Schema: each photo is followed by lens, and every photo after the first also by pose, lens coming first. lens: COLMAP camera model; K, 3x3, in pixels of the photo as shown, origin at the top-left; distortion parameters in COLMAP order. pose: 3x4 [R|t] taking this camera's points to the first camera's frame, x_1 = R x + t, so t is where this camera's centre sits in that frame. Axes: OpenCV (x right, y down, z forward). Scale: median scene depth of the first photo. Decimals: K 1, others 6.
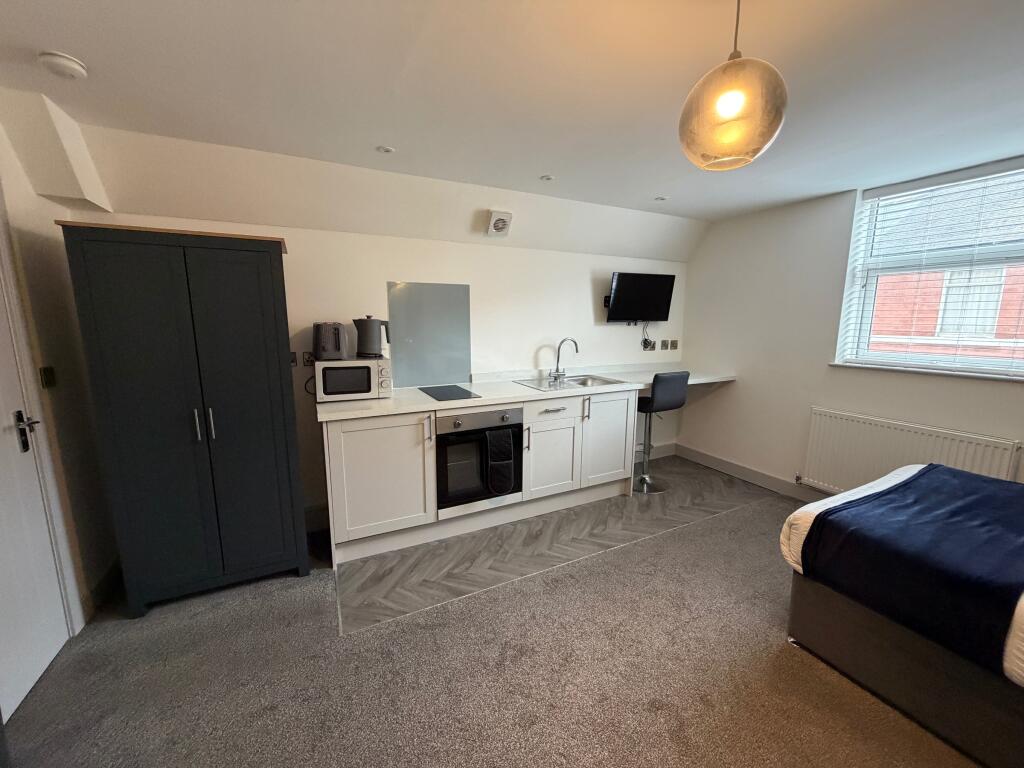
lens RADIAL K [[406.6, 0, 509.3], [0, 406.6, 383.6], [0, 0, 1]] dist [-0.001665, 0.000014]
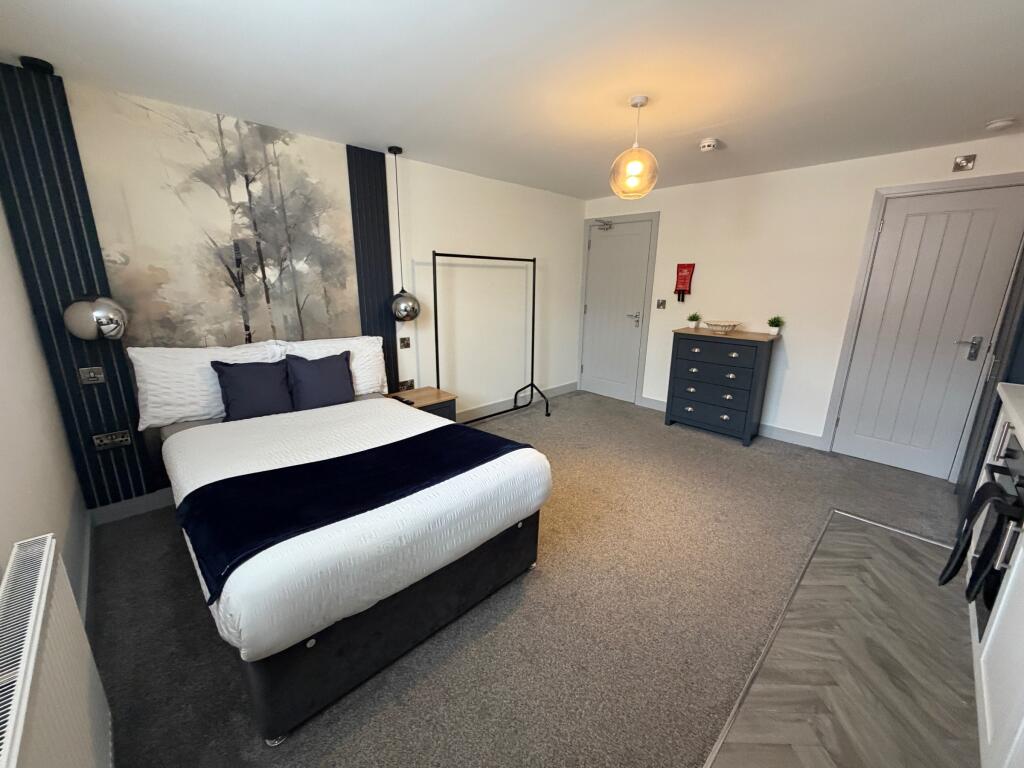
lens RADIAL K [[406.6, 0, 504.0], [0, 406.6, 386.4], [0, 0, 1]] dist [-0.001665, 0.000014]
pose [[-0.958258, 0.061441, -0.279226, 0.760425], [-0.056084, 0.917267, 0.394305, -0.185886], [0.280351, 0.393506, -0.875532, 1.280223]]
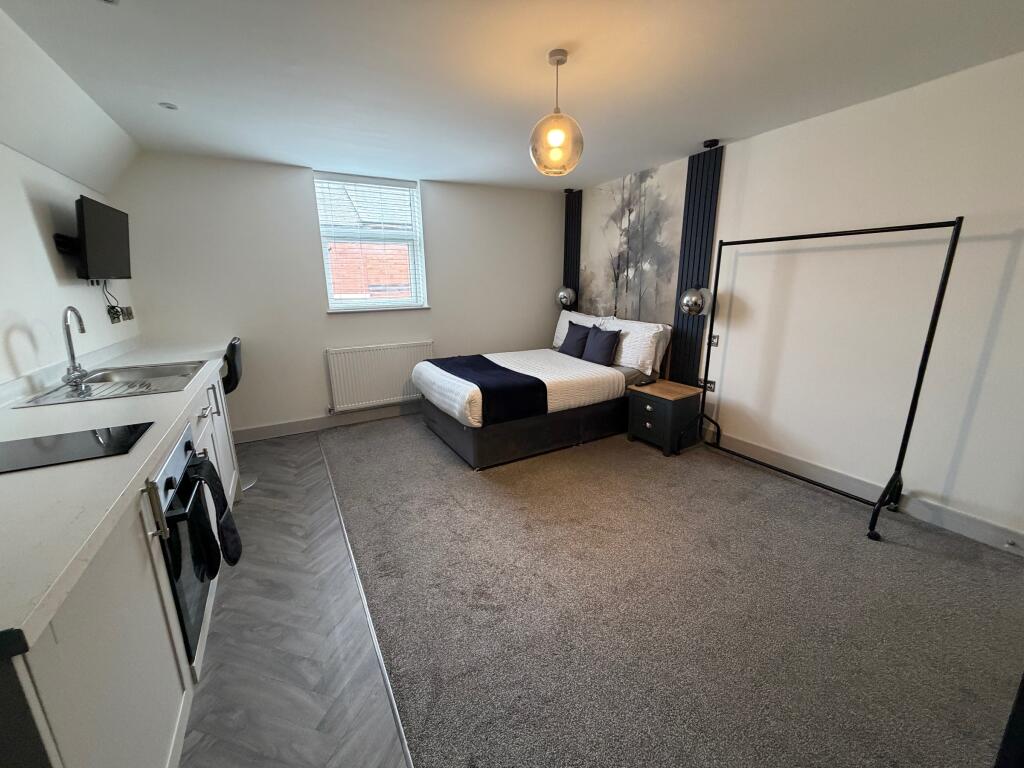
lens RADIAL K [[406.6, 0, 510.6], [0, 406.6, 382.8], [0, 0, 1]] dist [-0.001665, 0.000014]
pose [[-0.043163, -0.241885, 0.969344, -0.586513], [0.173029, 0.953777, 0.245705, -0.061651], [-0.983971, 0.178330, 0.000686, 0.581134]]
